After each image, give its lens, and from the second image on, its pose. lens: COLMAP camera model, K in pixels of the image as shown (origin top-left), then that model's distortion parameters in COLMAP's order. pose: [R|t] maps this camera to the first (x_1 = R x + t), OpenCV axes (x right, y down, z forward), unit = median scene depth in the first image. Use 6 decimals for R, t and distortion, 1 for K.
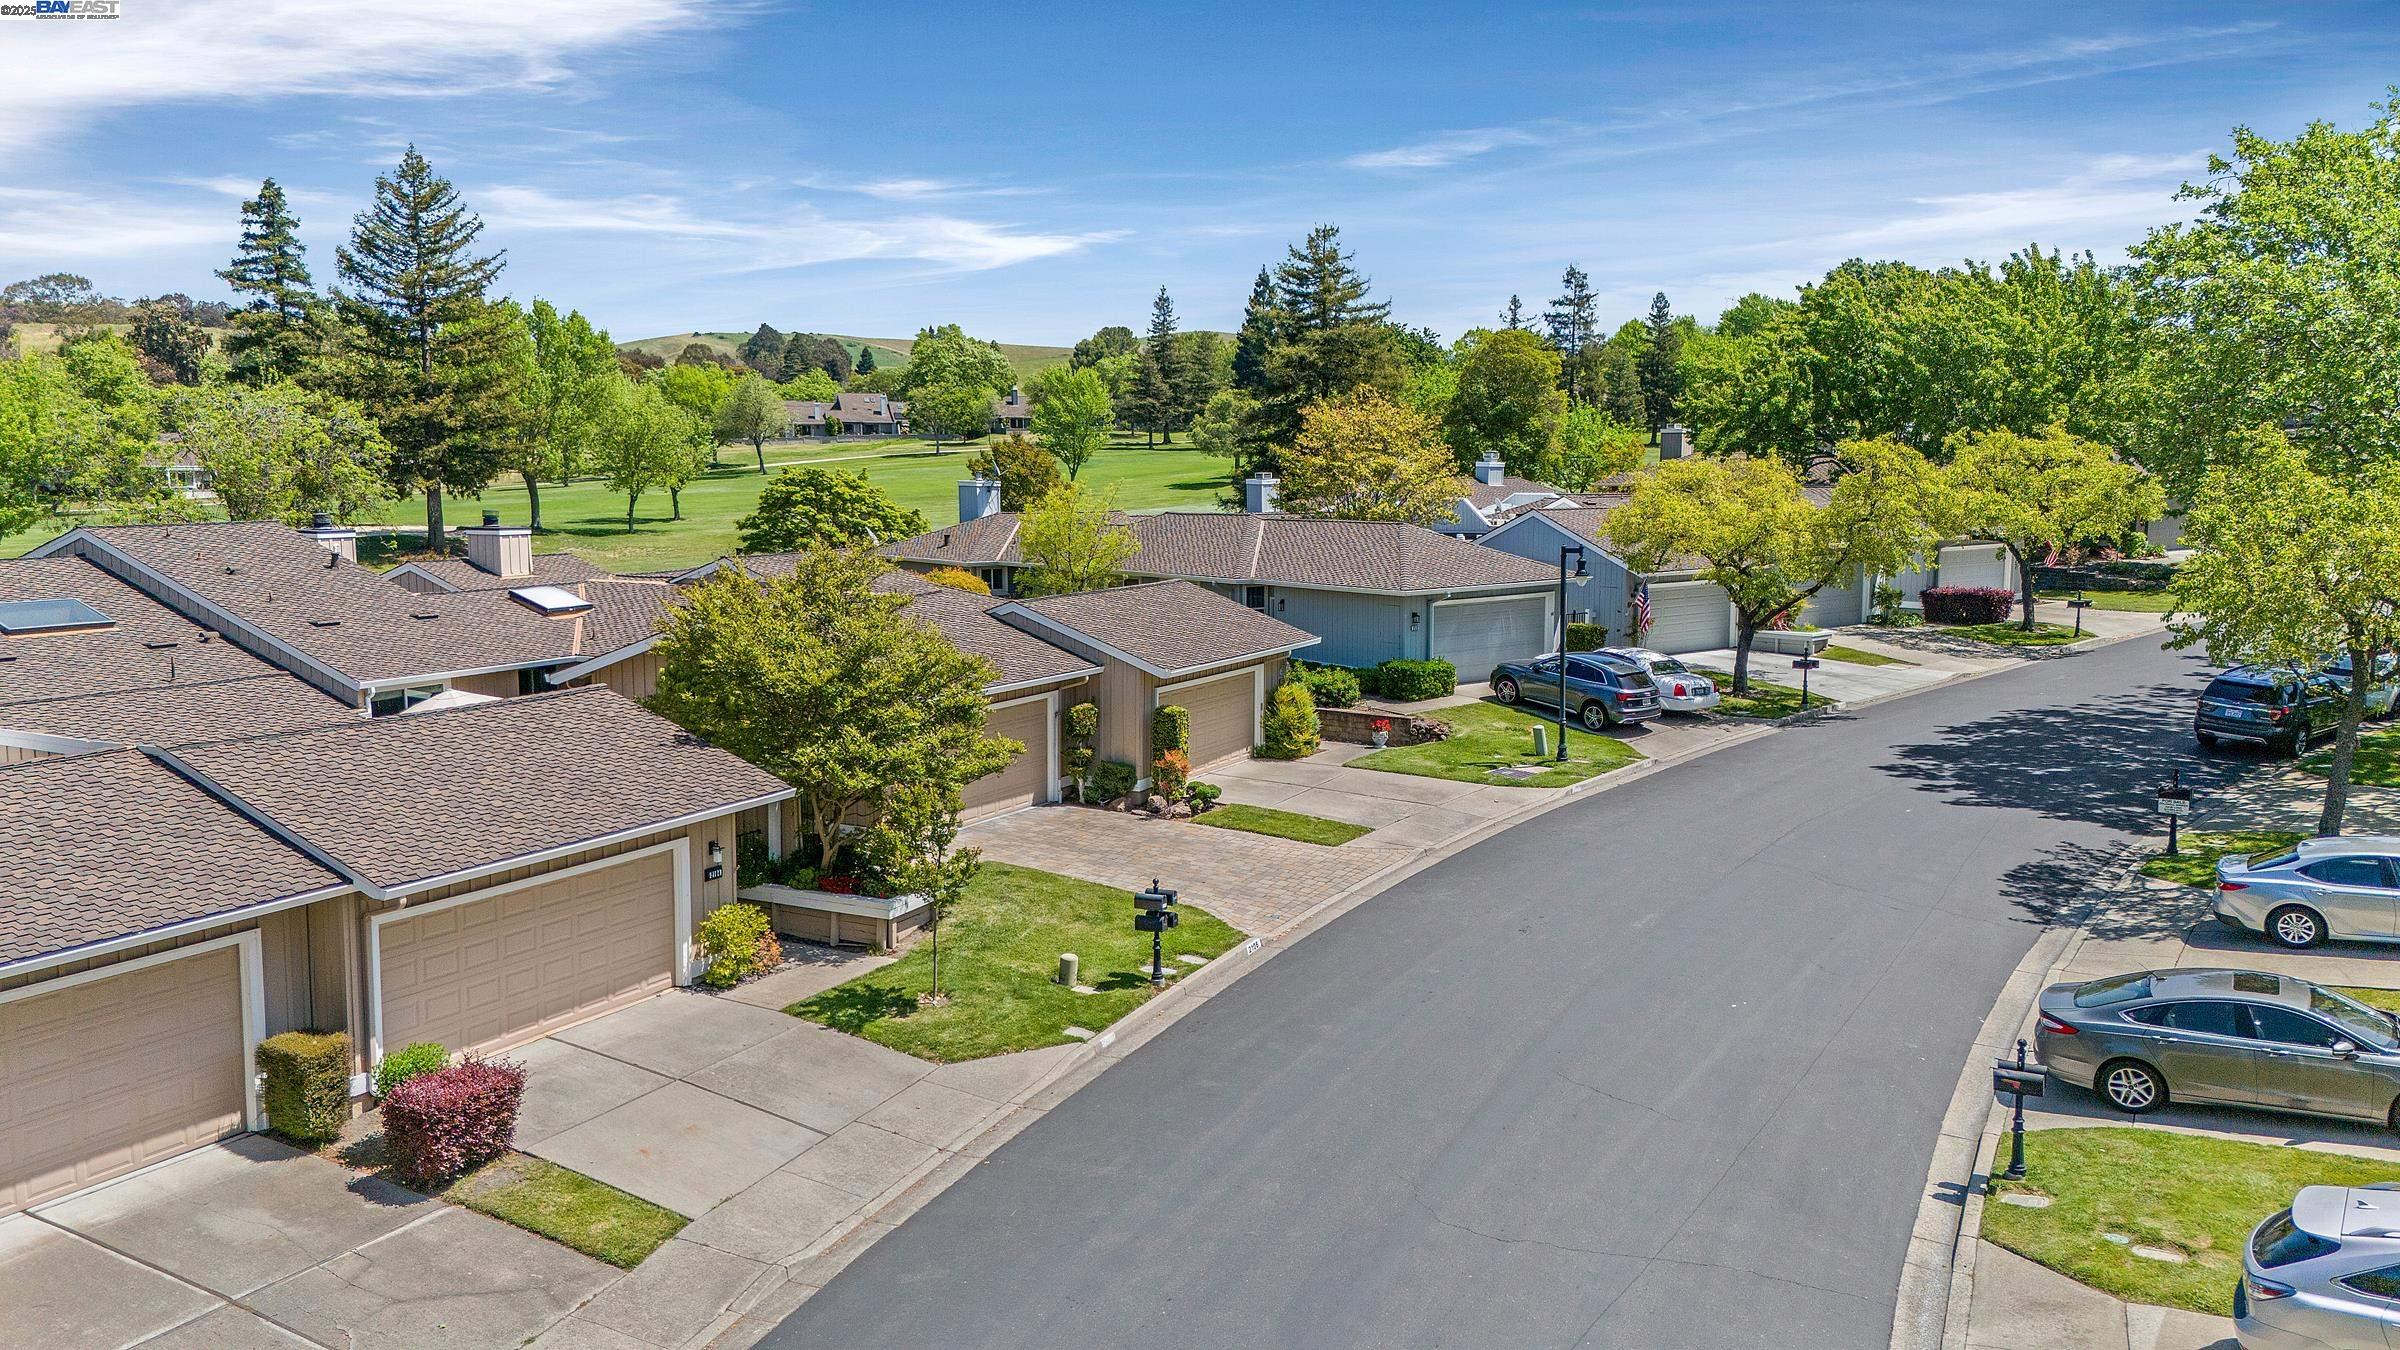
lens RADIAL K [[1741.9, 0, 1211.6], [0, 1741.9, 662.9], [0, 0, 1]] dist [0.124831, -0.088256]
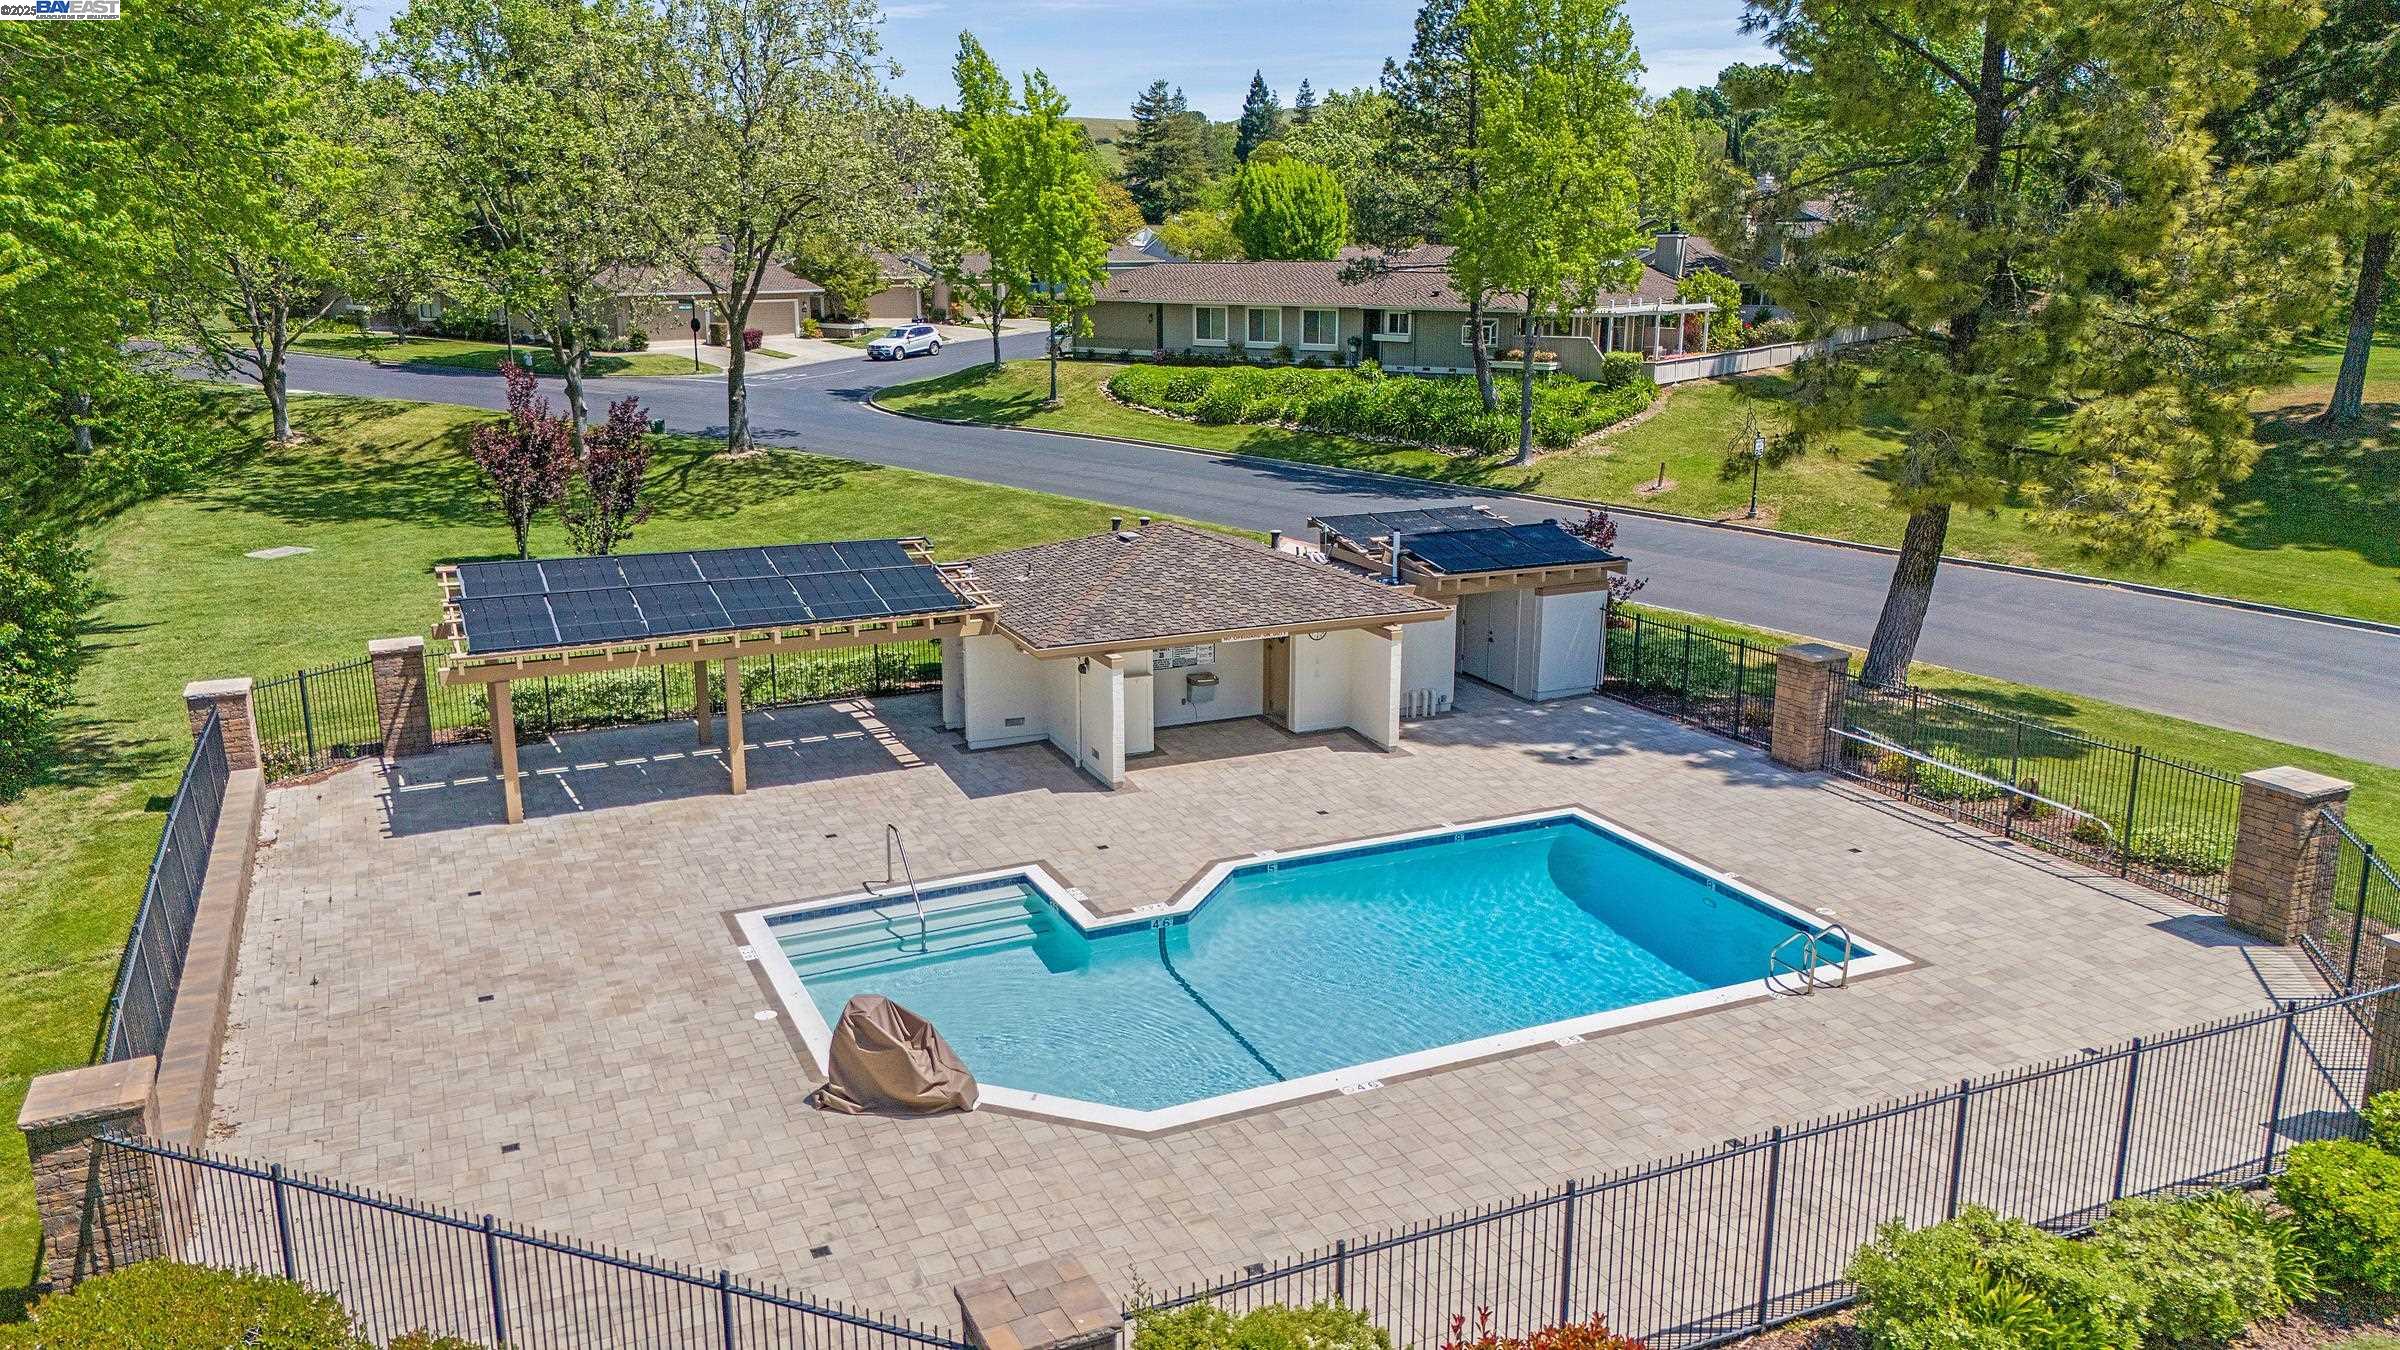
lens RADIAL K [[1741.9, 0, 1211.6], [0, 1741.9, 662.9], [0, 0, 1]] dist [0.124831, -0.088256]
pose [[0.996798, 0.024154, -0.076229, 0.743137], [-0.014725, 0.992431, 0.121915, 0.322379], [0.078596, -0.120402, 0.989609, -2.301740]]
